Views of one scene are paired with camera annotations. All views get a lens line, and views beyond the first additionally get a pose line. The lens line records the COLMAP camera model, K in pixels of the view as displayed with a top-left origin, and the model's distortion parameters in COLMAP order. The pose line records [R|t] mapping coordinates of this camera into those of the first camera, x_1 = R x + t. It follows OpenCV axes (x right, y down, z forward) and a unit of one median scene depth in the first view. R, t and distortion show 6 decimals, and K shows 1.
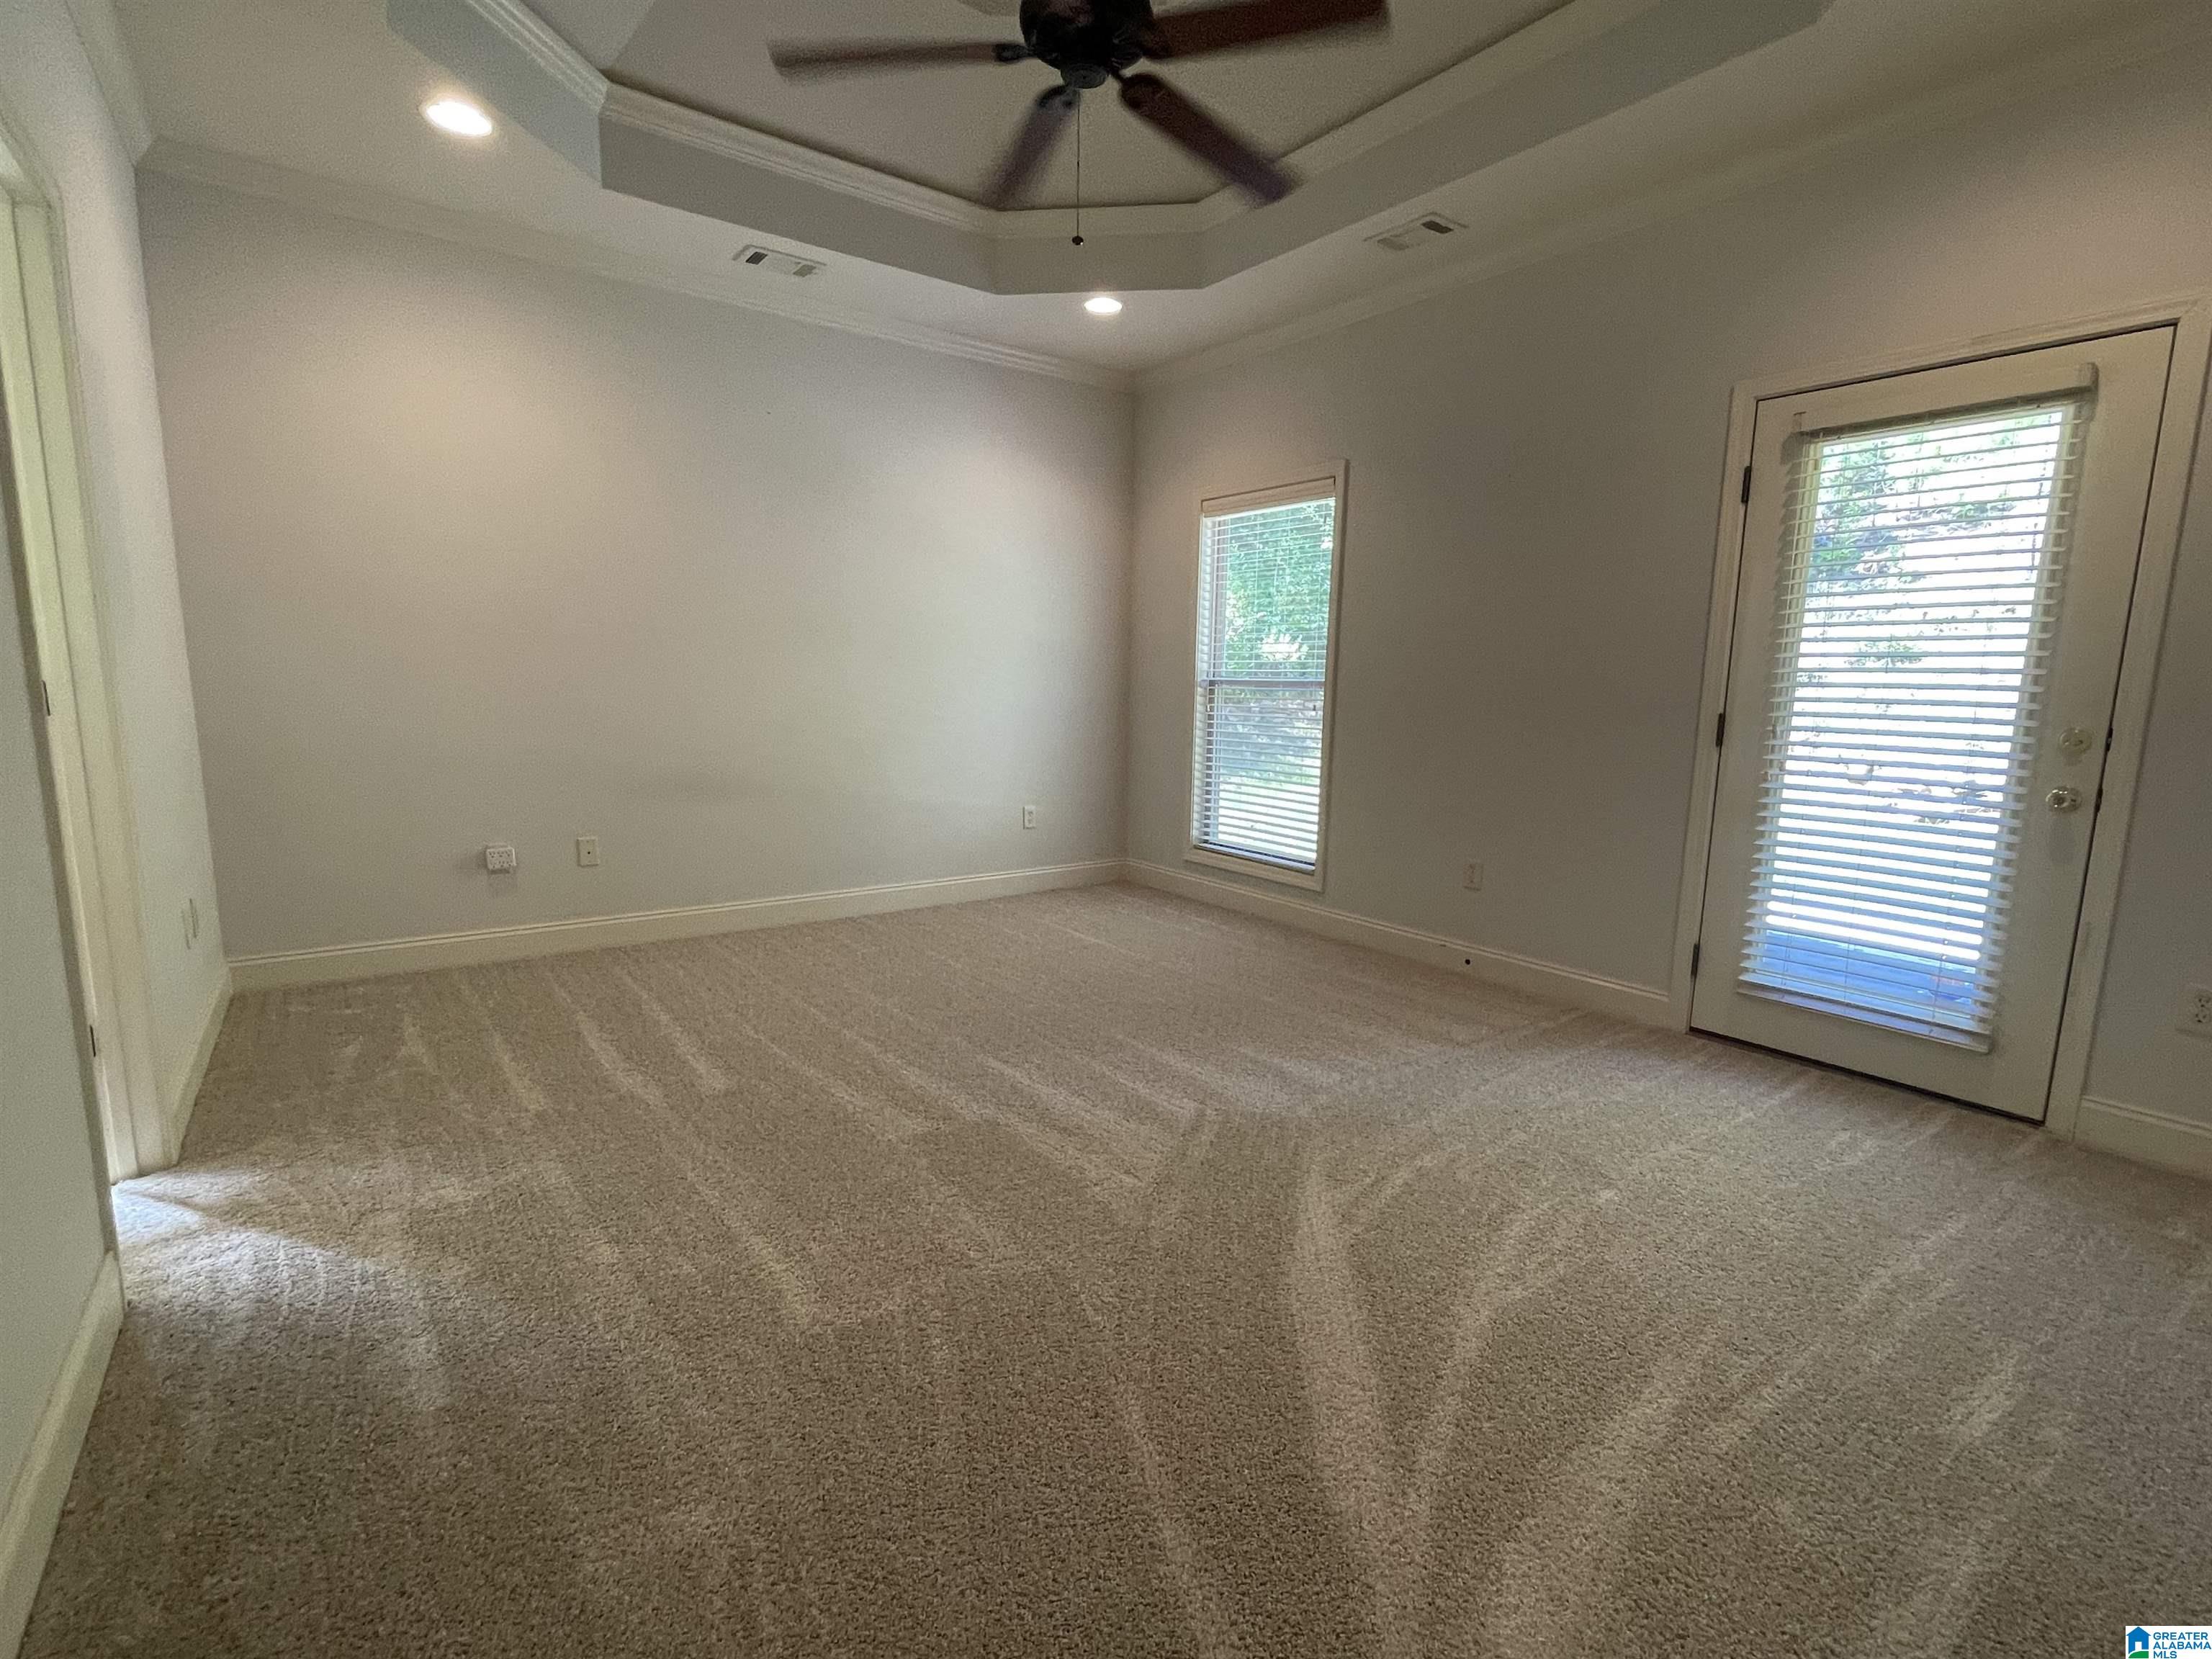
lens RADIAL K [[1036.7, 0, 1112.8], [0, 1036.7, 831.1], [0, 0, 1]] dist [0.000828, -0.000081]
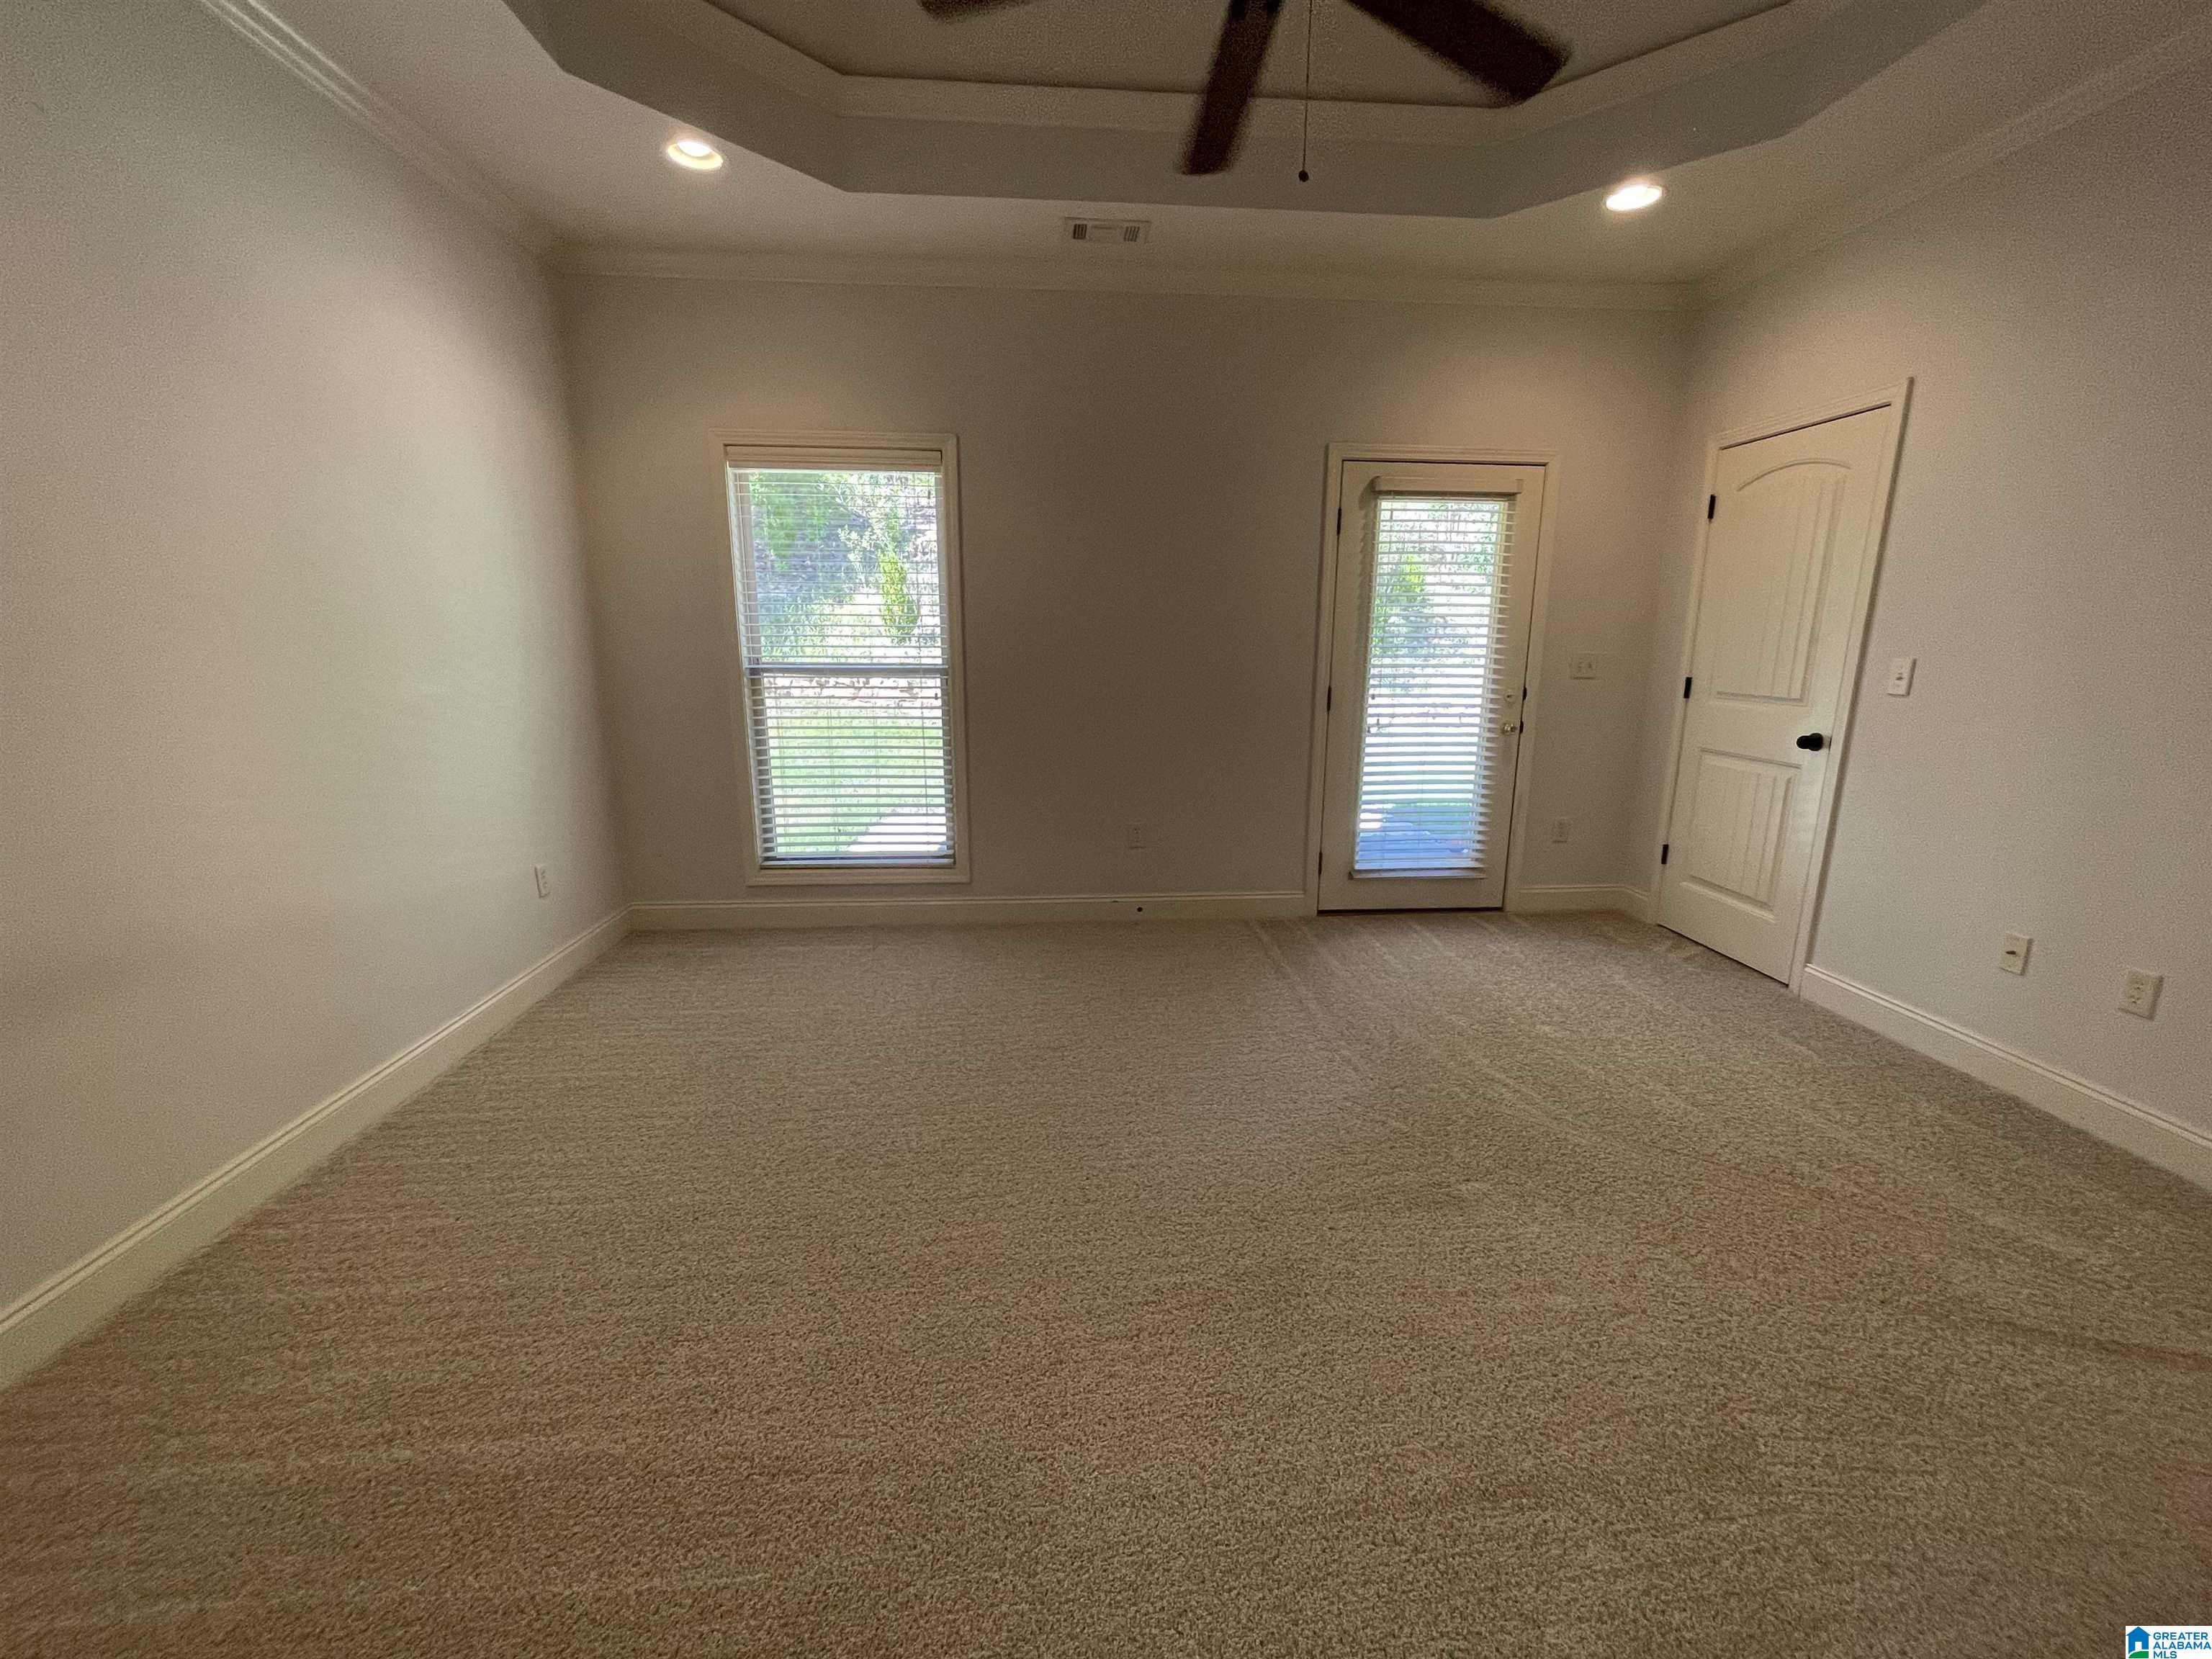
lens RADIAL K [[918.3, 0, 1126.0], [0, 918.3, 837.0], [0, 0, 1]] dist [-0.001792, 0.000143]
pose [[0.527664, -0.194193, 0.826958, -0.514516], [0.129286, 0.980536, 0.147763, -0.110776], [-0.839557, 0.028945, 0.542500, 0.466618]]
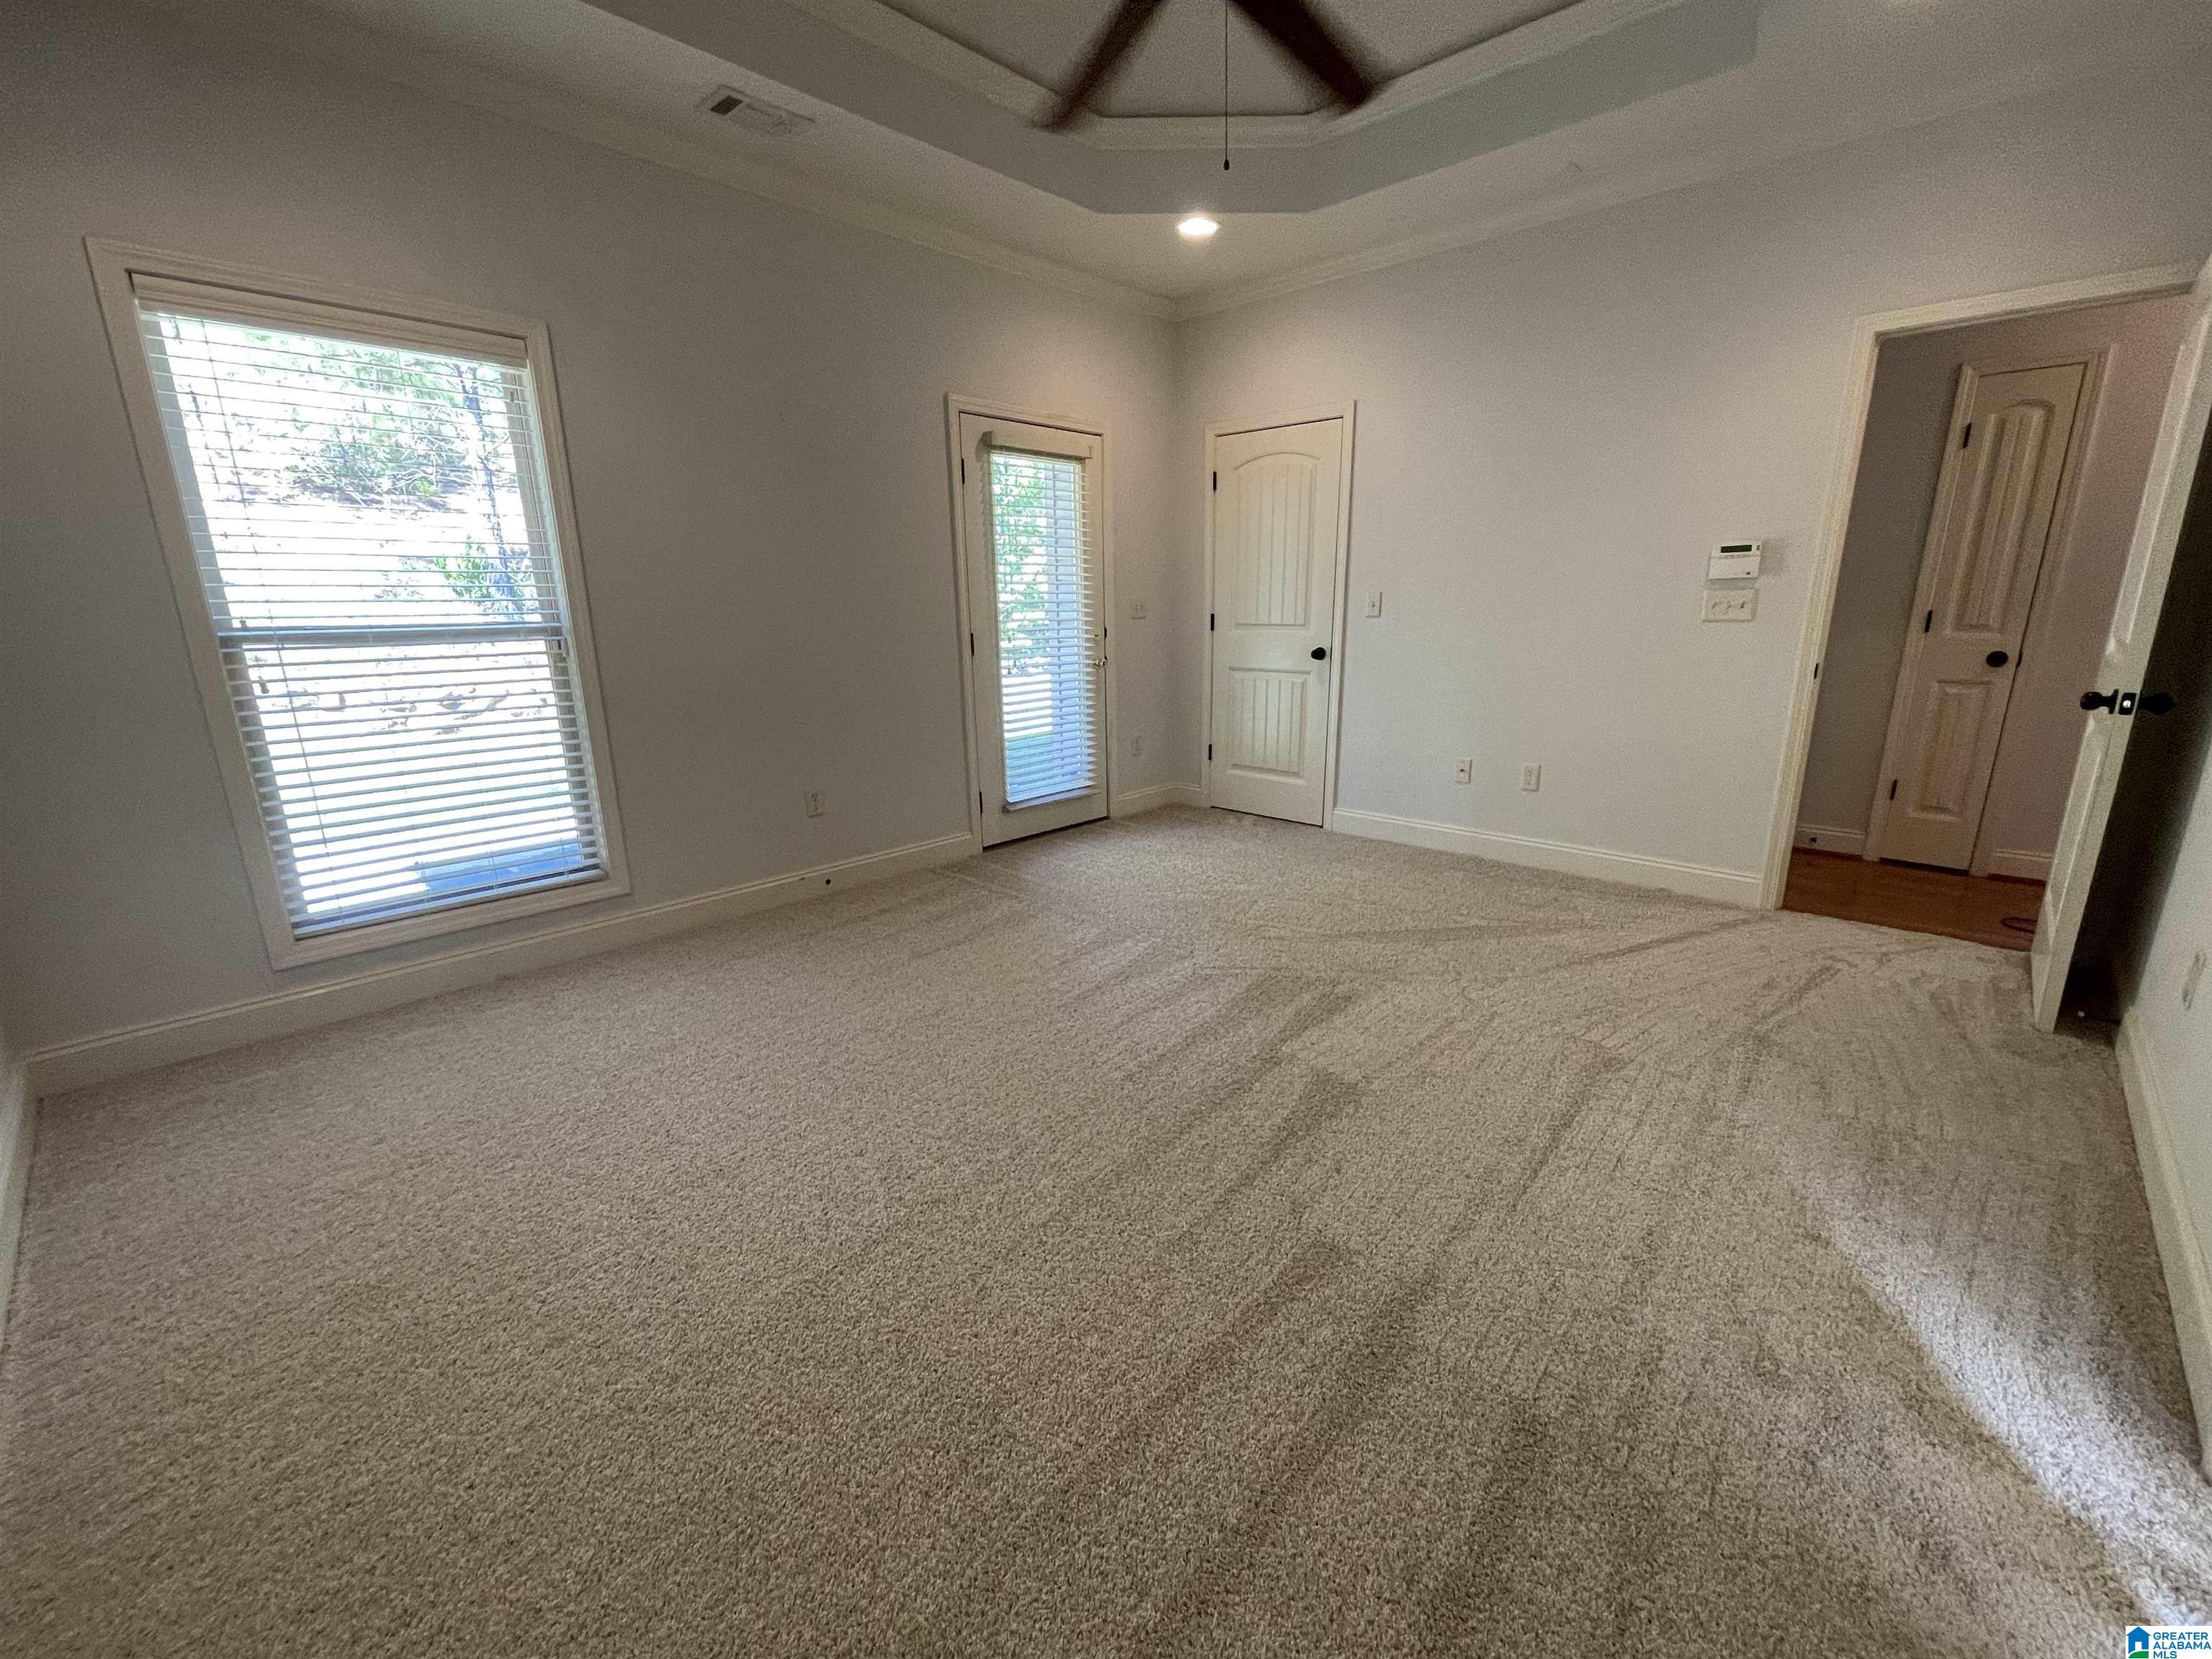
lens RADIAL K [[918.3, 0, 1122.3], [0, 918.3, 833.7], [0, 0, 1]] dist [-0.001792, 0.000143]
pose [[-0.179079, -0.257131, 0.949639, -0.622402], [0.156053, 0.945599, 0.285465, -0.149988], [-0.971380, 0.199315, -0.129211, 0.840614]]
